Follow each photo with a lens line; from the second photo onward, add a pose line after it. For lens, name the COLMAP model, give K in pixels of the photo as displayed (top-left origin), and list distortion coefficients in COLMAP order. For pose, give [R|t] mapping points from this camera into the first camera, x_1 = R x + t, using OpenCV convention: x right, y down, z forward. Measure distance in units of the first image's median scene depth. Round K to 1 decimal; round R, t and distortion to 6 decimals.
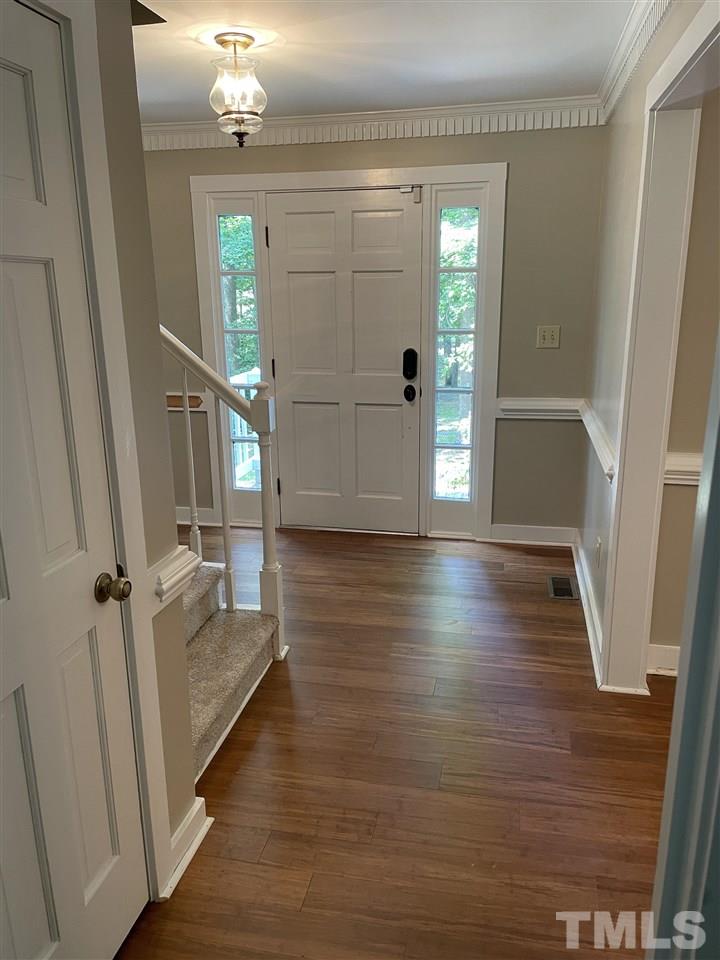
lens RADIAL K [[722.8, 0, 360.4], [0, 722.8, 479.5], [0, 0, 1]] dist [0.013499, -0.000153]
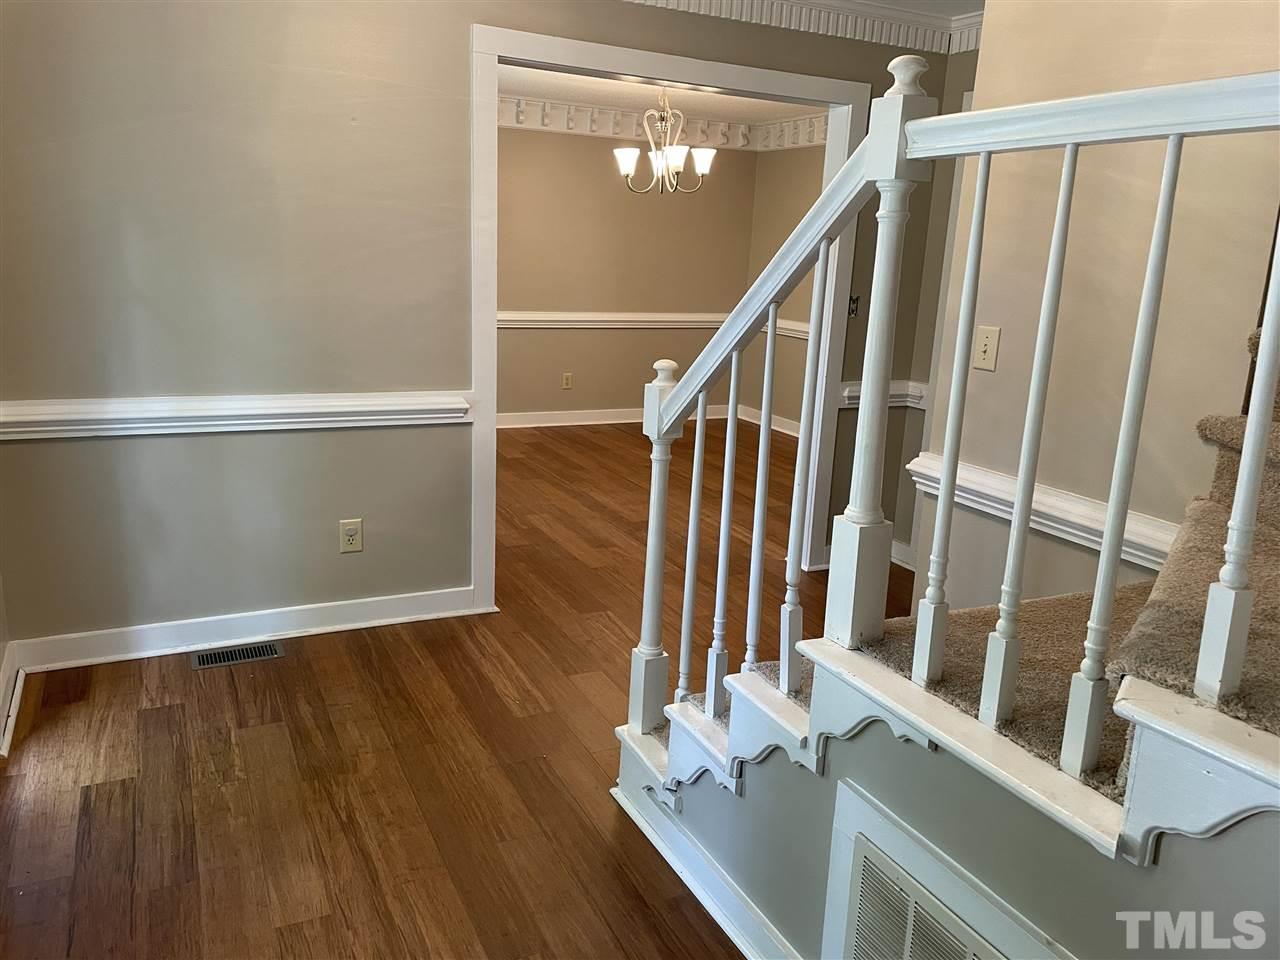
lens RADIAL K [[963.8, 0, 634.3], [0, 963.8, 483.6], [0, 0, 1]] dist [0.013499, -0.000153]
pose [[-0.627345, -0.203086, 0.751794, -0.591123], [0.166395, 0.908143, 0.384172, -0.277014], [-0.760757, 0.366103, -0.535927, 1.159070]]
